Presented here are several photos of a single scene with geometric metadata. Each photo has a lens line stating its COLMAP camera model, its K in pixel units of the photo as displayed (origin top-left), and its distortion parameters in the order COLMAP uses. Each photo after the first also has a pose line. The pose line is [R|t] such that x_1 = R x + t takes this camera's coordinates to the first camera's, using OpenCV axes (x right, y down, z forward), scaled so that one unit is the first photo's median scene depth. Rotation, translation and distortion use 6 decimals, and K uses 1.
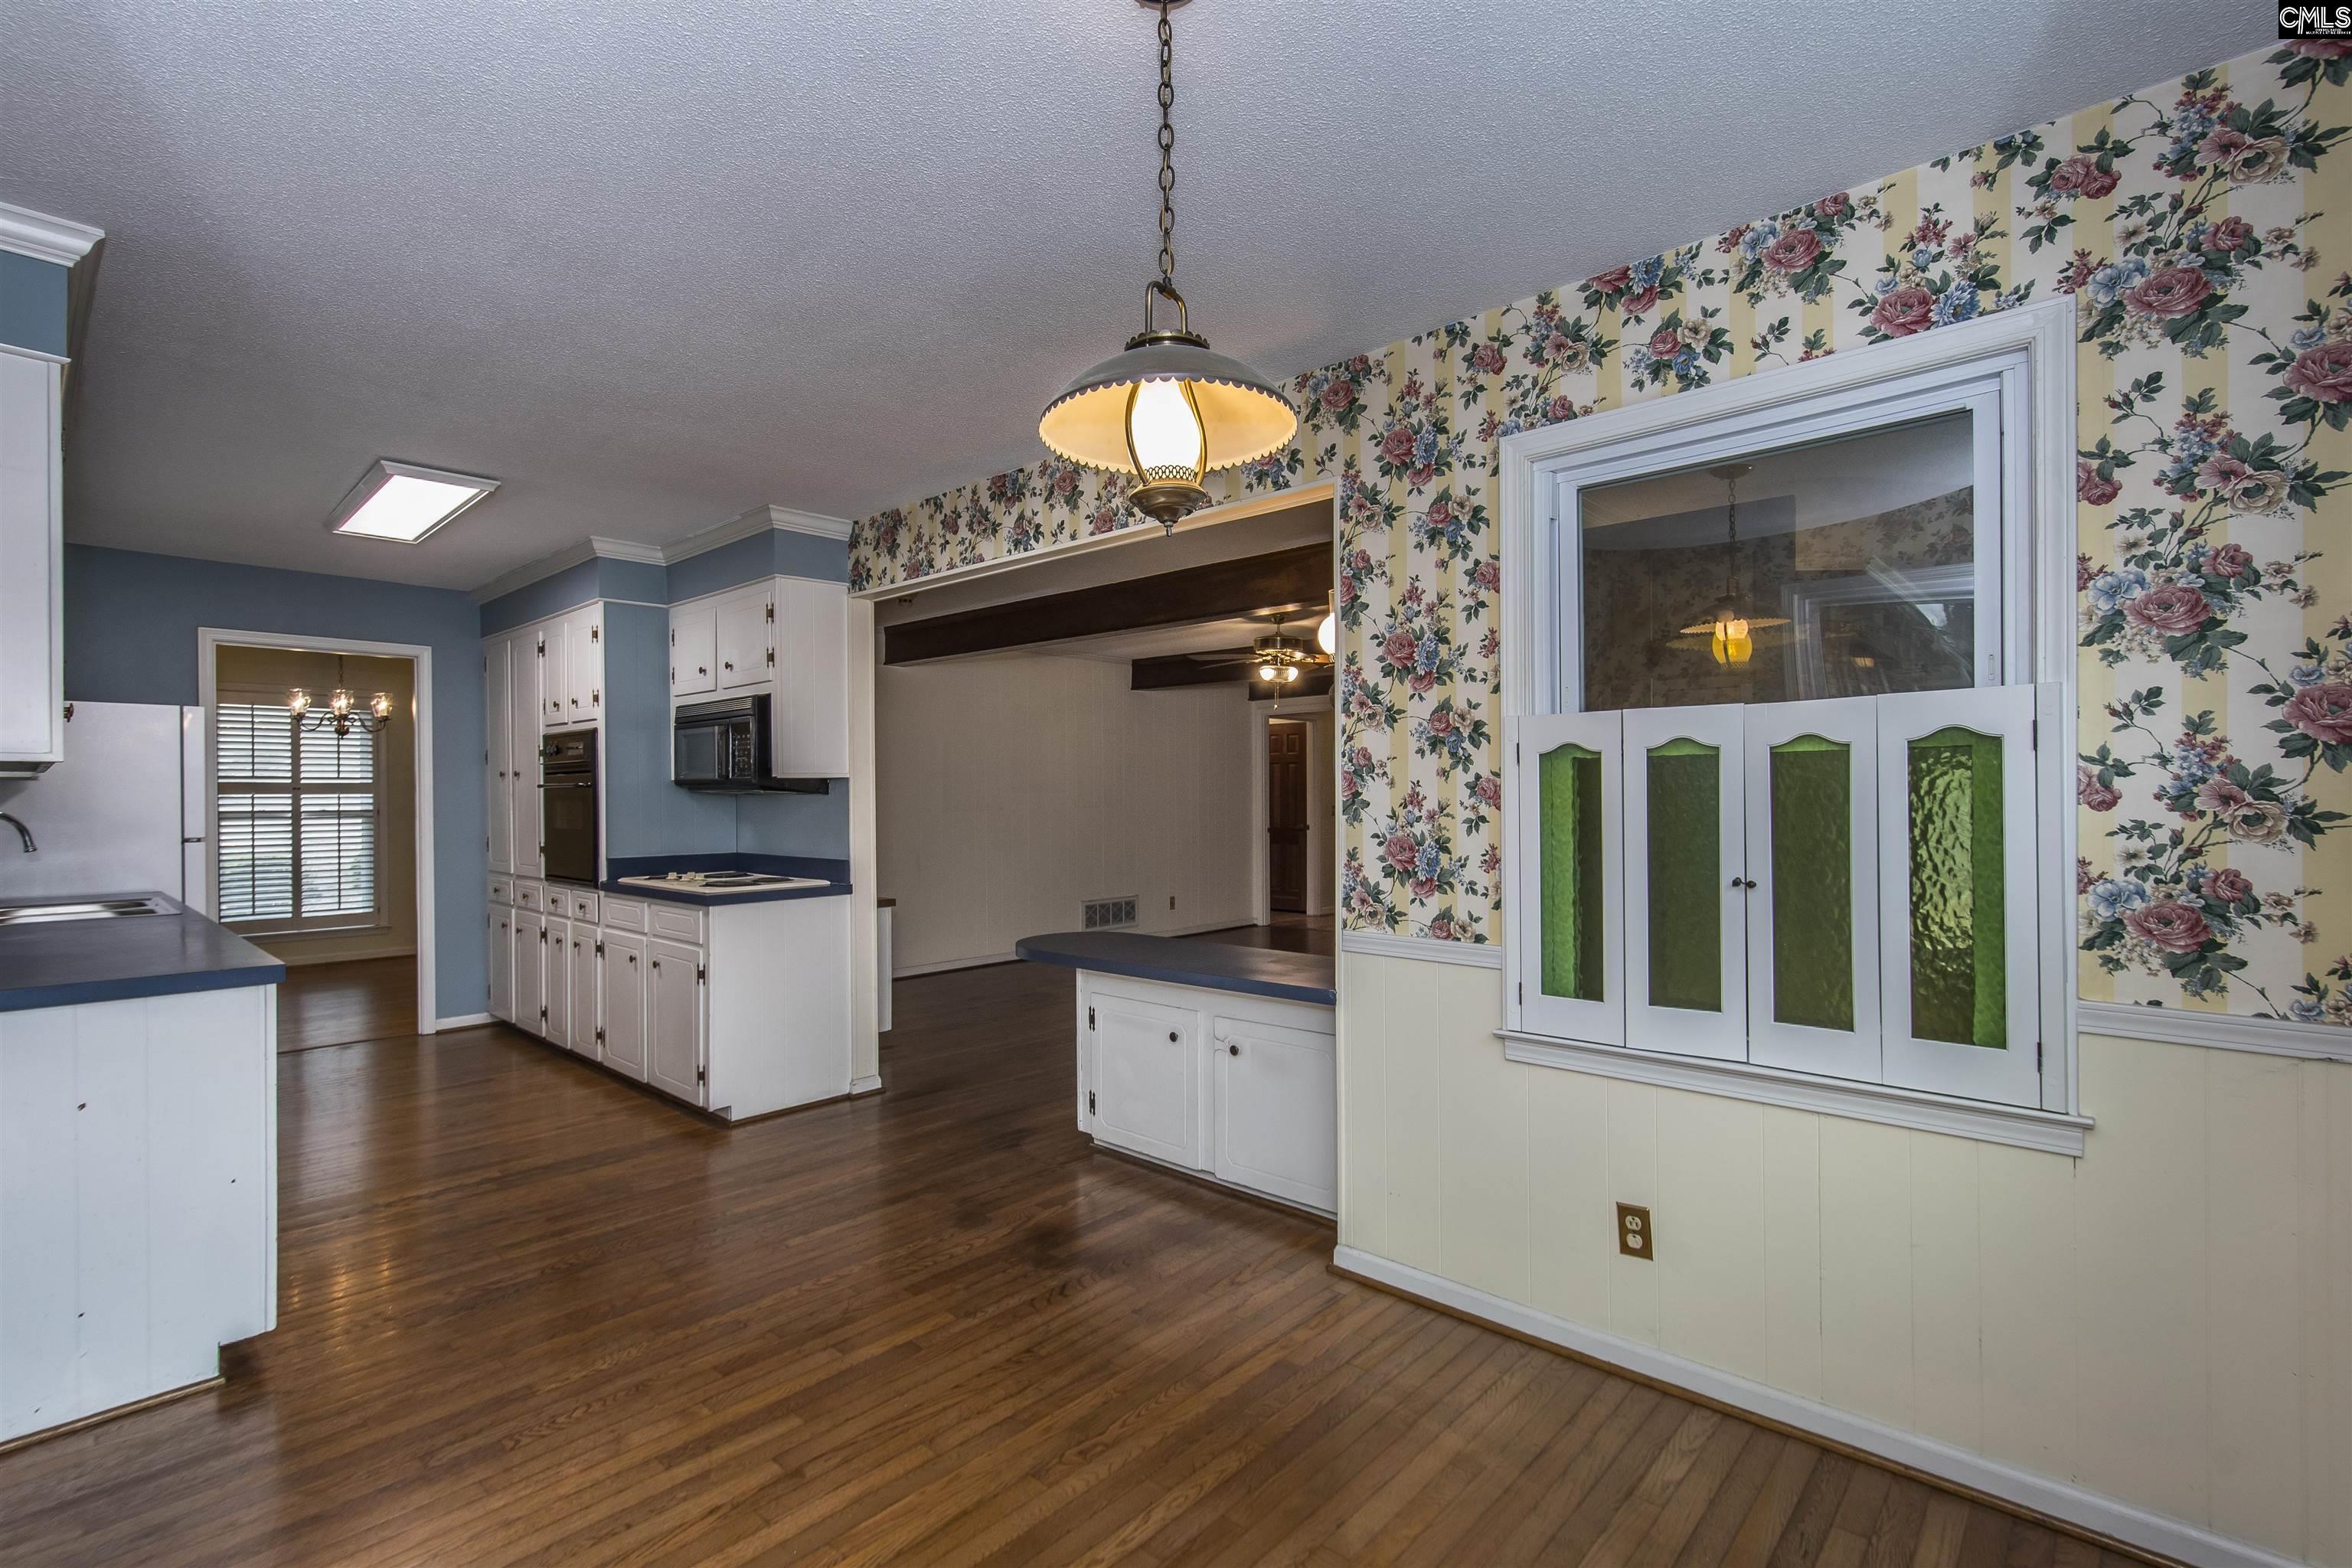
lens RADIAL K [[1063.7, 0, 1167.0], [0, 1063.7, 798.9], [0, 0, 1]] dist [0.000689, -0.000571]
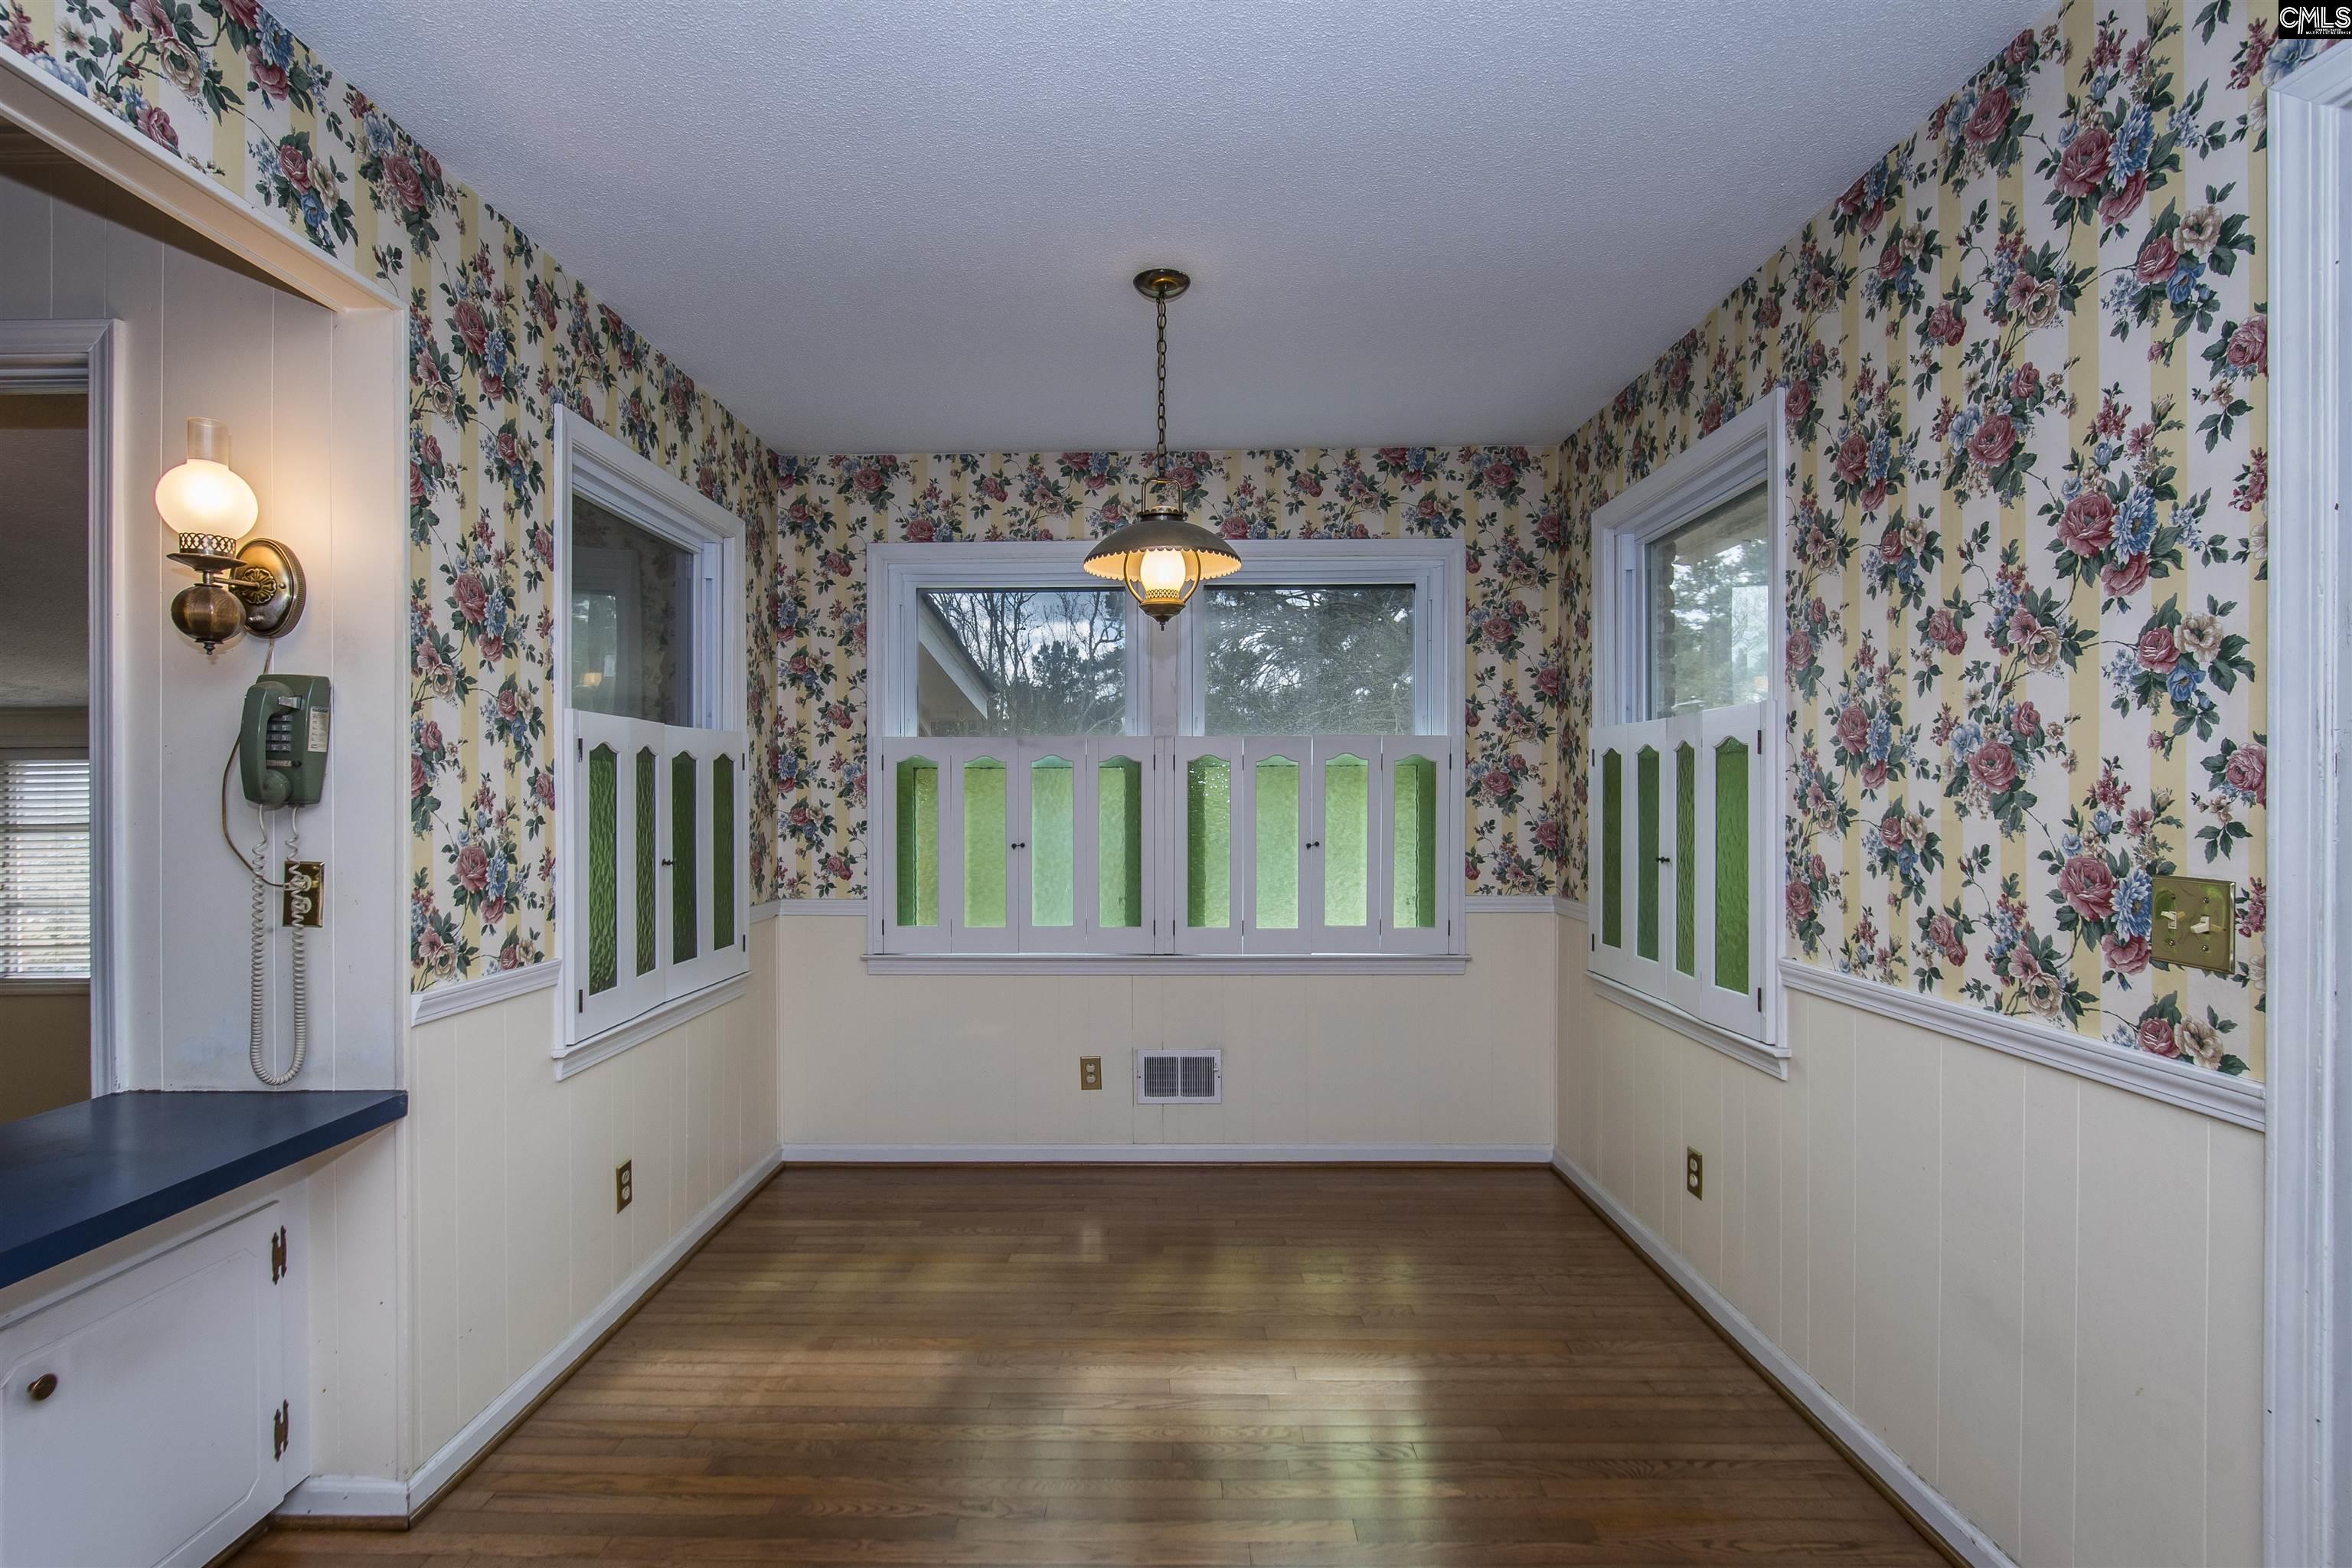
lens RADIAL K [[1080.1, 0, 1154.9], [0, 1080.1, 802.4], [0, 0, 1]] dist [0.001485, -0.004260]
pose [[-0.666021, 0.005194, 0.745915, -0.705443], [0.010974, 0.999936, 0.002836, 0.007504], [-0.745852, 0.010075, -0.666035, 1.211314]]
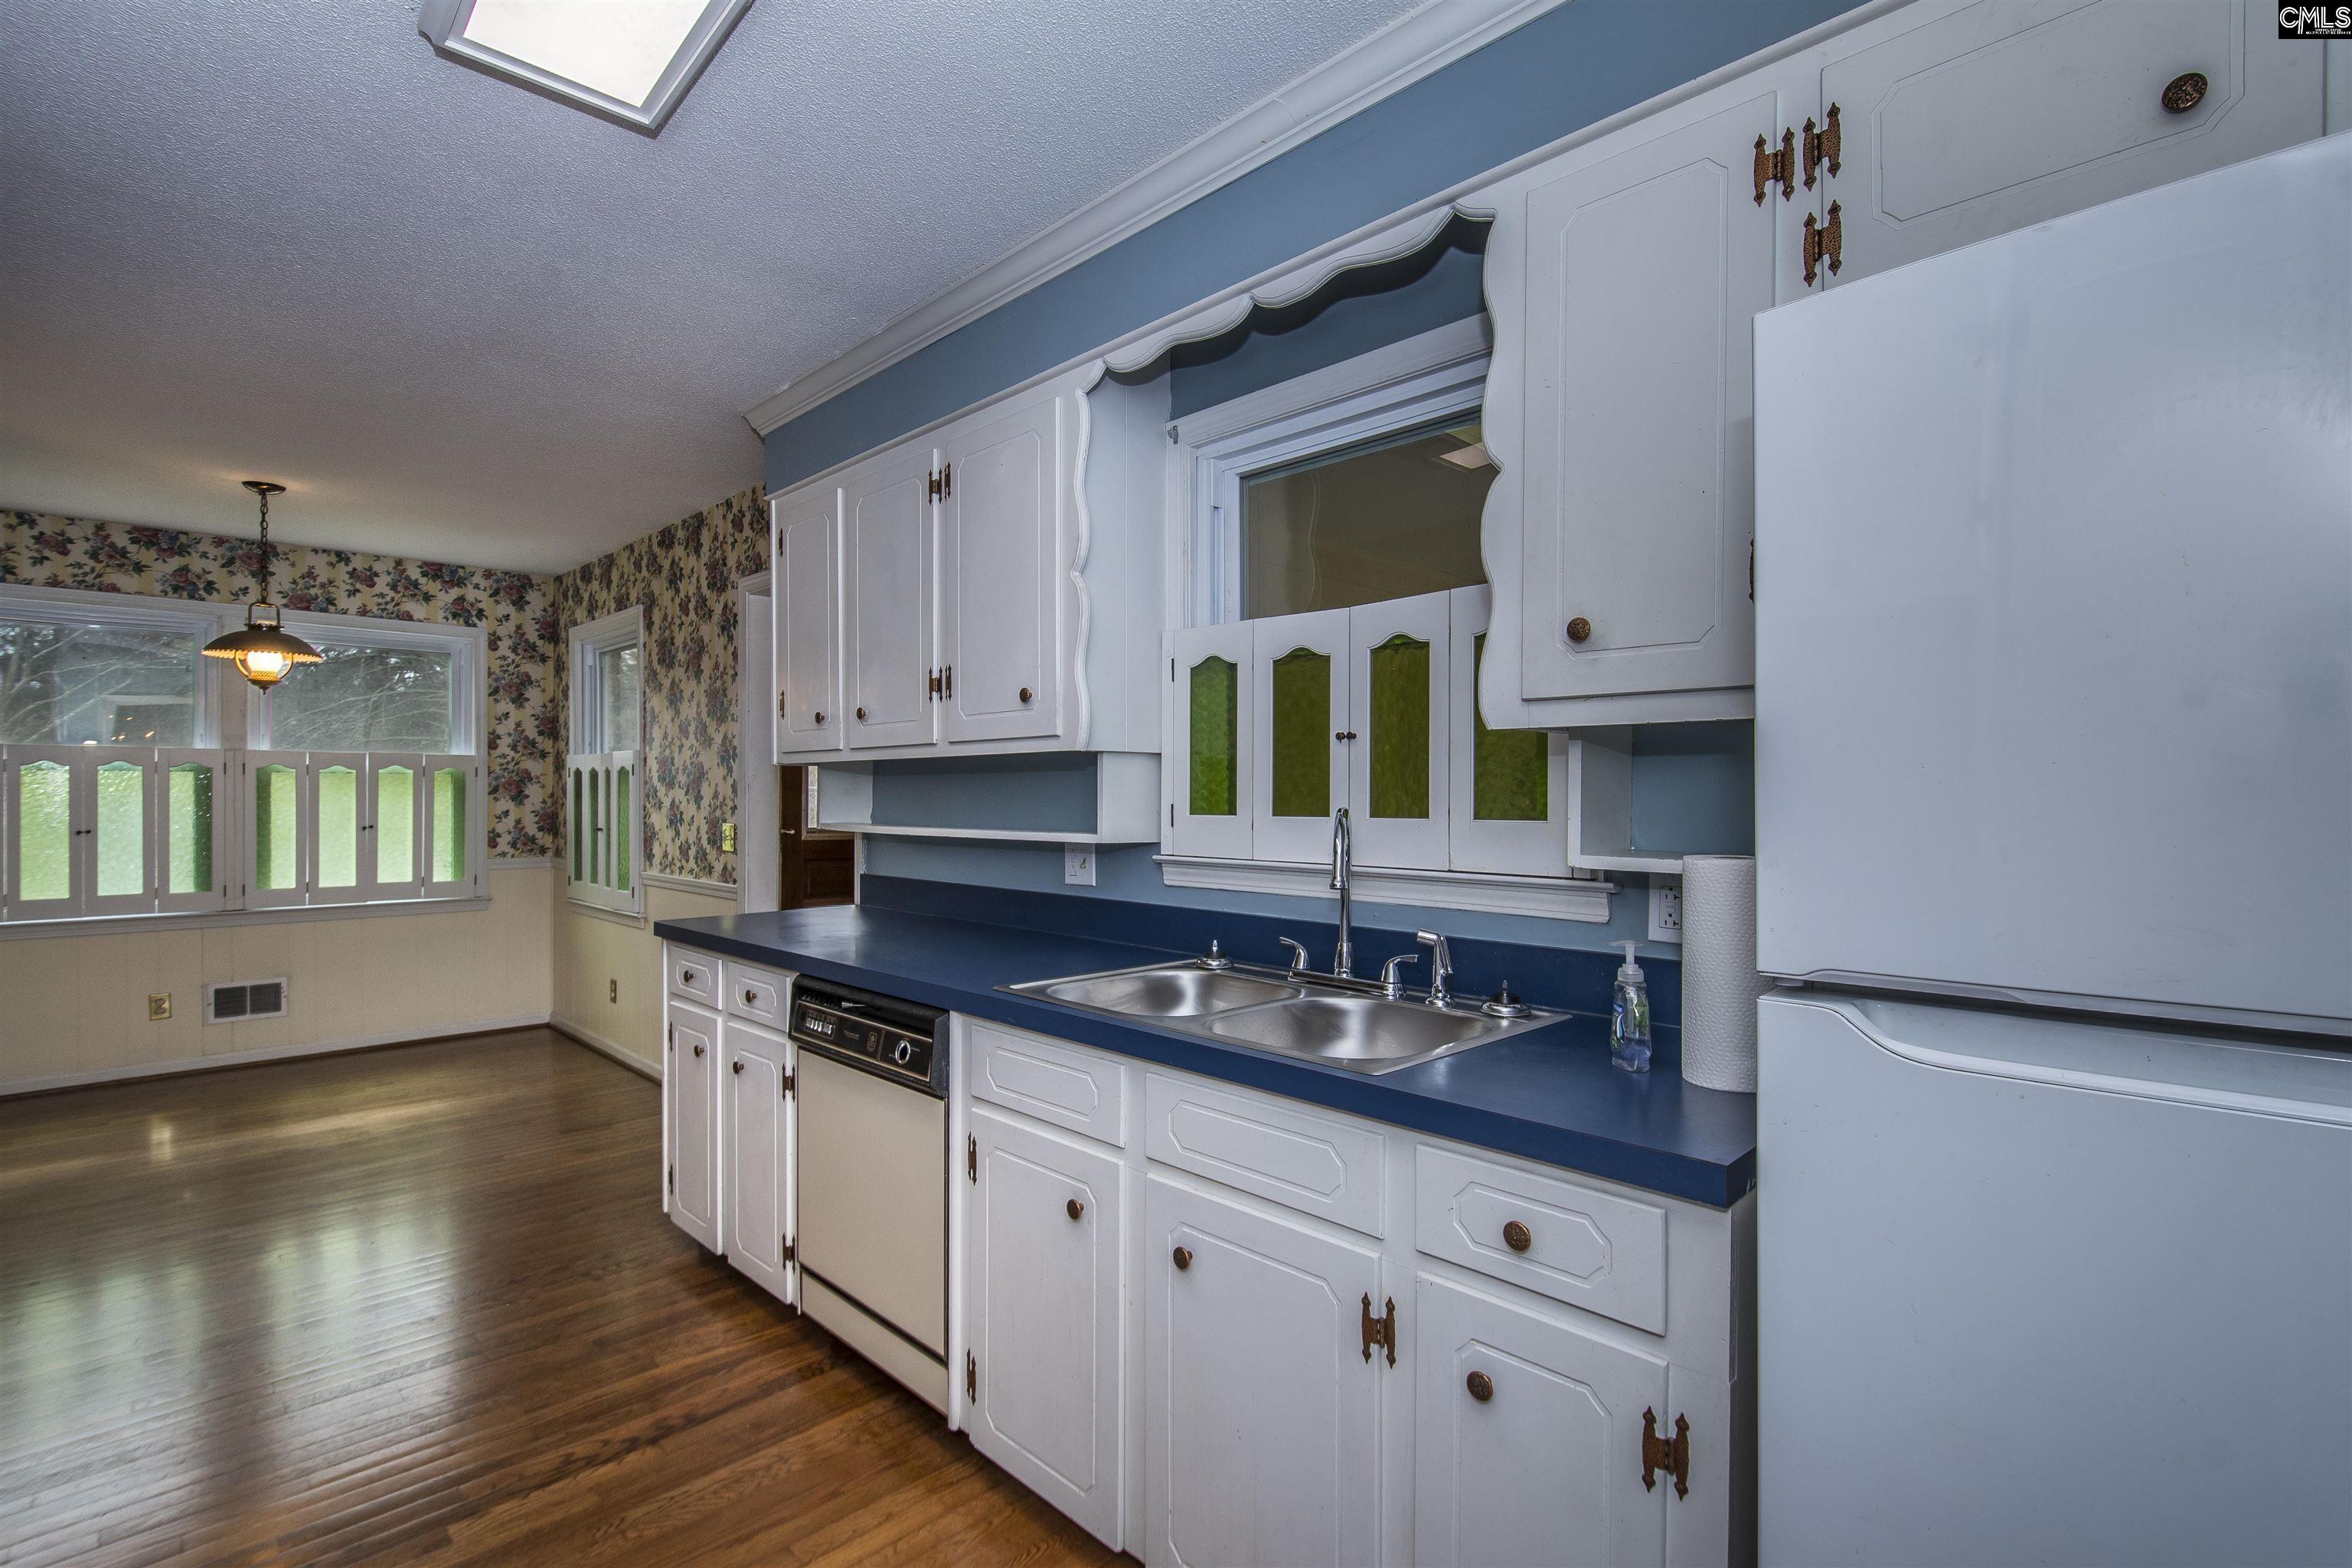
lens RADIAL K [[1080.1, 0, 1154.9], [0, 1080.1, 802.4], [0, 0, 1]] dist [0.001485, -0.004260]
pose [[-0.998716, 0.004423, 0.050473, -1.390221], [0.005030, 0.999916, 0.011916, 0.004264], [-0.050416, 0.012154, -0.998654, 2.094721]]
